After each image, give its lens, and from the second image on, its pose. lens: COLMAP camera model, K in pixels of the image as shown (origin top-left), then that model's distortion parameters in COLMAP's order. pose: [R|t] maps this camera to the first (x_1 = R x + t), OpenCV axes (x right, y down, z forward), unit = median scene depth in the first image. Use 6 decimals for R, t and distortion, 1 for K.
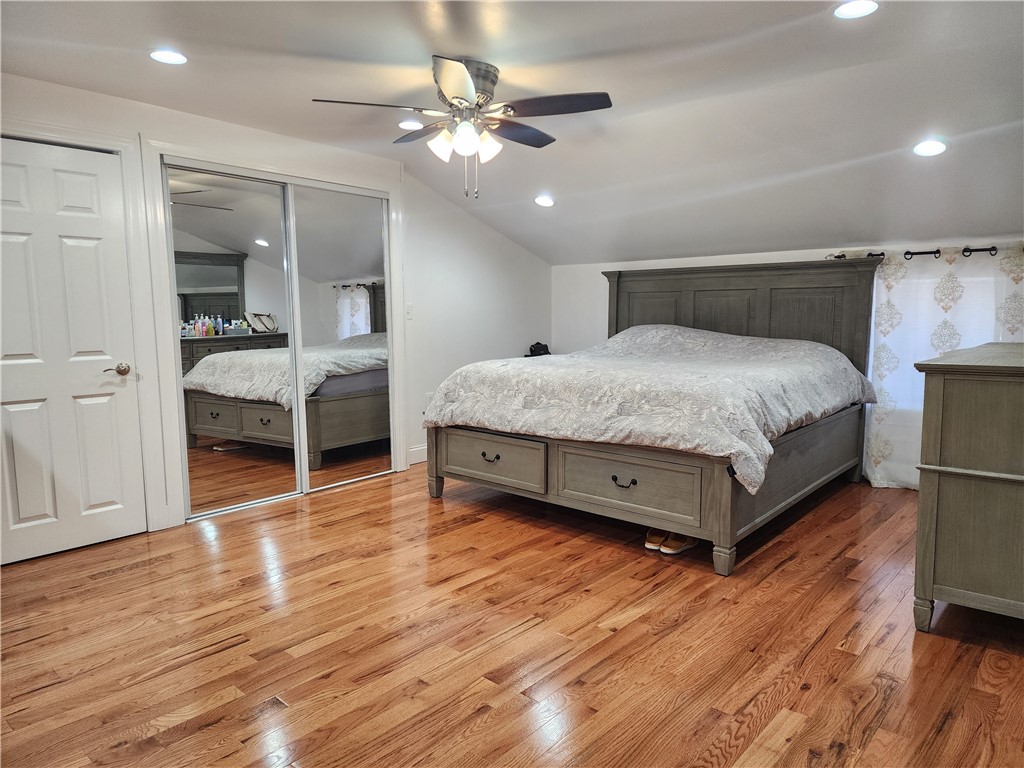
lens RADIAL K [[678.9, 0, 510.6], [0, 678.9, 388.0], [0, 0, 1]] dist [0.083875, -0.058285]
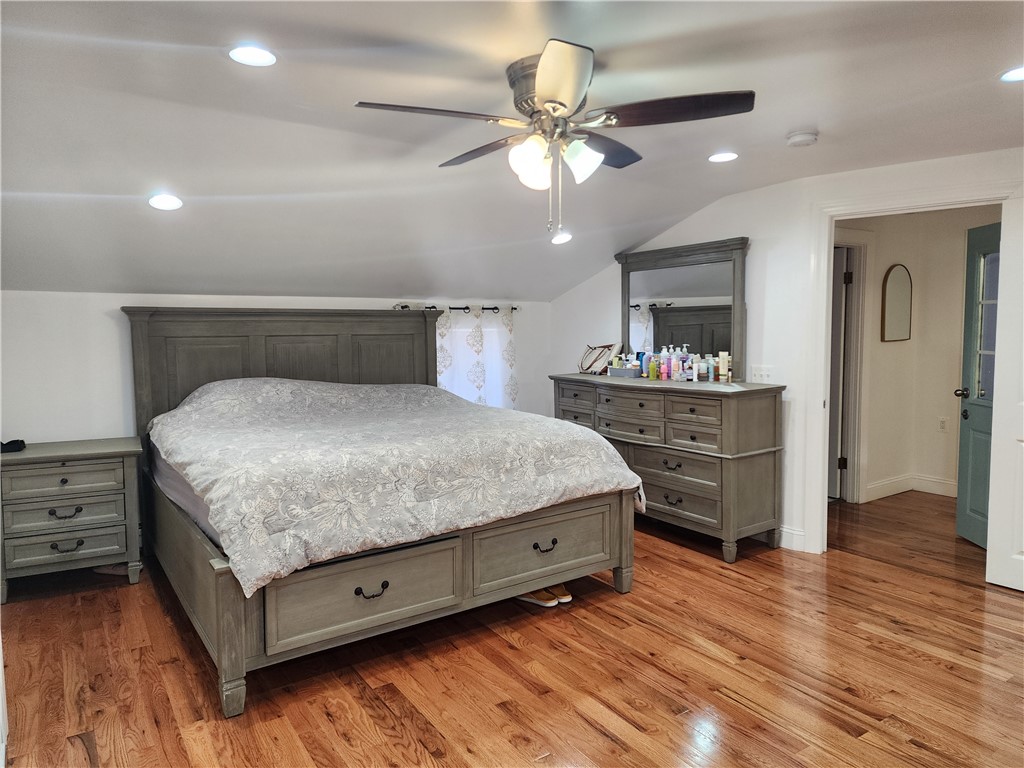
lens RADIAL K [[678.9, 0, 511.2], [0, 678.9, 378.7], [0, 0, 1]] dist [0.083875, -0.058285]
pose [[0.250662, -0.069968, 0.965543, -0.691107], [0.123291, 0.991570, 0.039847, -0.125826], [-0.960192, 0.109055, 0.257176, 0.725427]]
